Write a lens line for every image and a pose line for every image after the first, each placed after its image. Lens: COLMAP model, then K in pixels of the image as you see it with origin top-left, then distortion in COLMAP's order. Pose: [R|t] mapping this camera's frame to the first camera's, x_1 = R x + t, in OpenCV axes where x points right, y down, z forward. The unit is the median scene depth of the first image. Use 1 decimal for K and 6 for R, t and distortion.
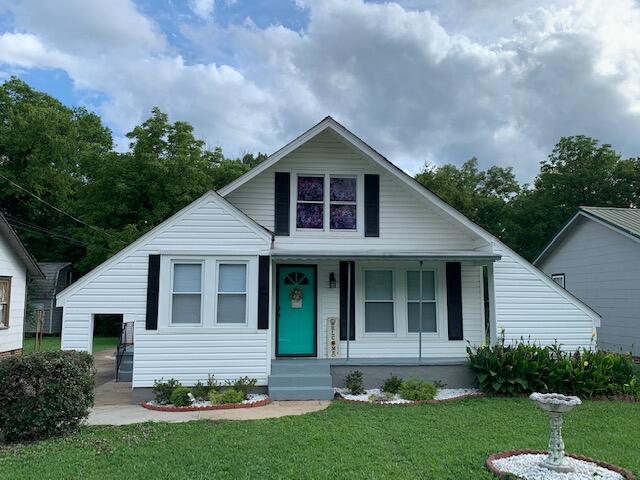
lens RADIAL K [[575.4, 0, 320.0], [0, 575.4, 240.0], [0, 0, 1]] dist [0.073774, -0.124034]
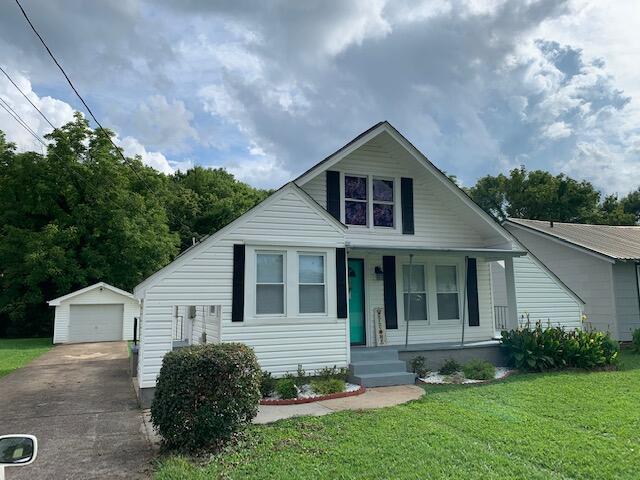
lens RADIAL K [[488.4, 0, 318.6], [0, 488.4, 236.5], [0, 0, 1]] dist [0.051204, -0.069067]
pose [[0.958318, 0.024379, 0.284660, -0.352971], [-0.016546, 0.999416, -0.029888, 0.030760], [-0.285223, 0.023933, 0.958162, 0.153159]]
